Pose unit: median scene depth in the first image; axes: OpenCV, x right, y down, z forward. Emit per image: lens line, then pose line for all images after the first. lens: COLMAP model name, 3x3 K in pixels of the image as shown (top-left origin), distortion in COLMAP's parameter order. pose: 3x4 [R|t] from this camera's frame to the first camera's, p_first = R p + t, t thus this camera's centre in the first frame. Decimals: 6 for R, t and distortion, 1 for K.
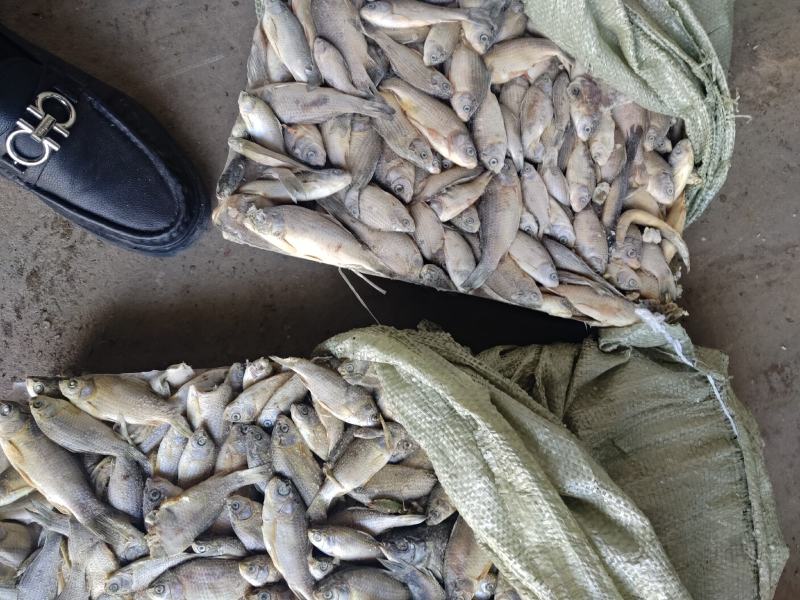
lens RADIAL K [[600.5, 0, 400.0], [0, 600.5, 300.0], [0, 0, 1]] dist [0.096569, -0.141684]
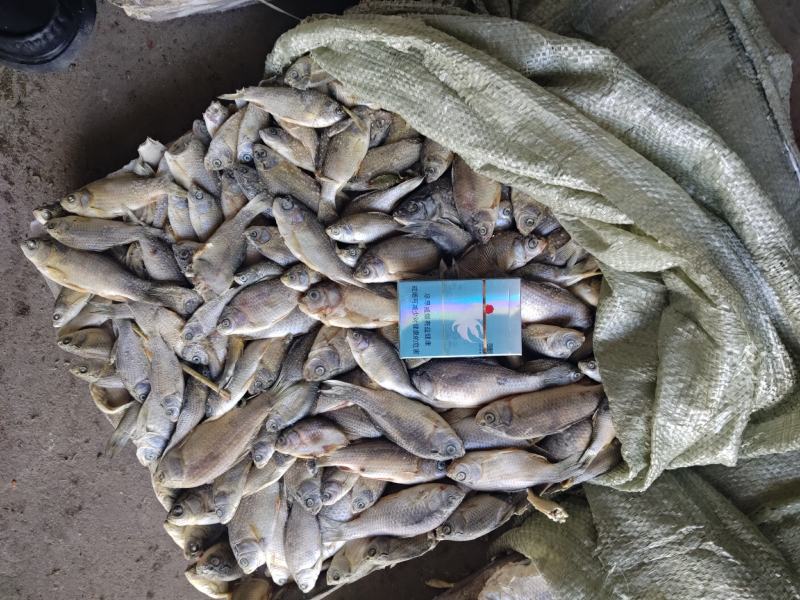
lens RADIAL K [[600.5, 0, 400.0], [0, 600.5, 300.0], [0, 0, 1]] dist [0.096569, -0.141684]
pose [[0.902427, -0.407308, -0.140448, 0.061540], [0.427752, 0.885987, 0.179041, 0.323734], [0.051510, -0.221648, 0.973765, -0.055360]]
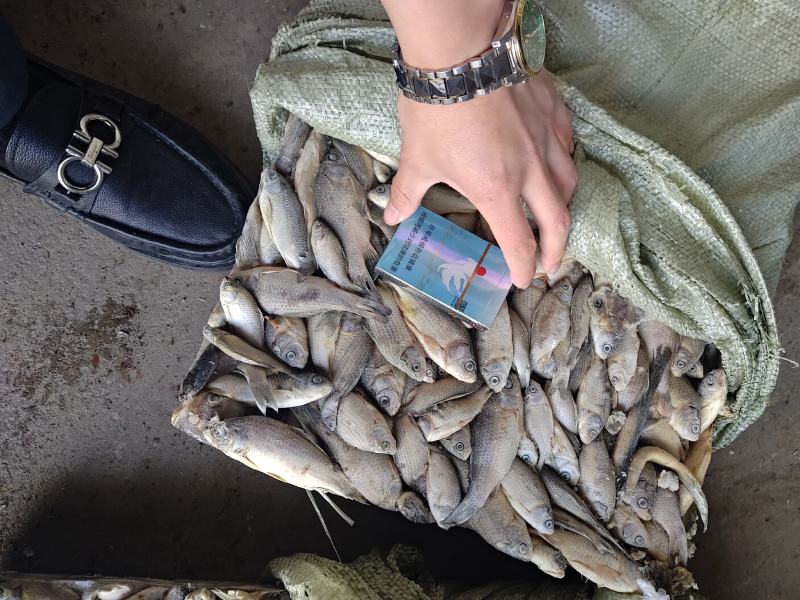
lens RADIAL K [[600.5, 0, 400.0], [0, 600.5, 300.0], [0, 0, 1]] dist [0.096569, -0.141684]
pose [[0.991686, 0.116742, -0.054136, 0.052608], [-0.117439, 0.993031, -0.009868, -0.329837], [0.052607, 0.016144, 0.998485, 0.109254]]
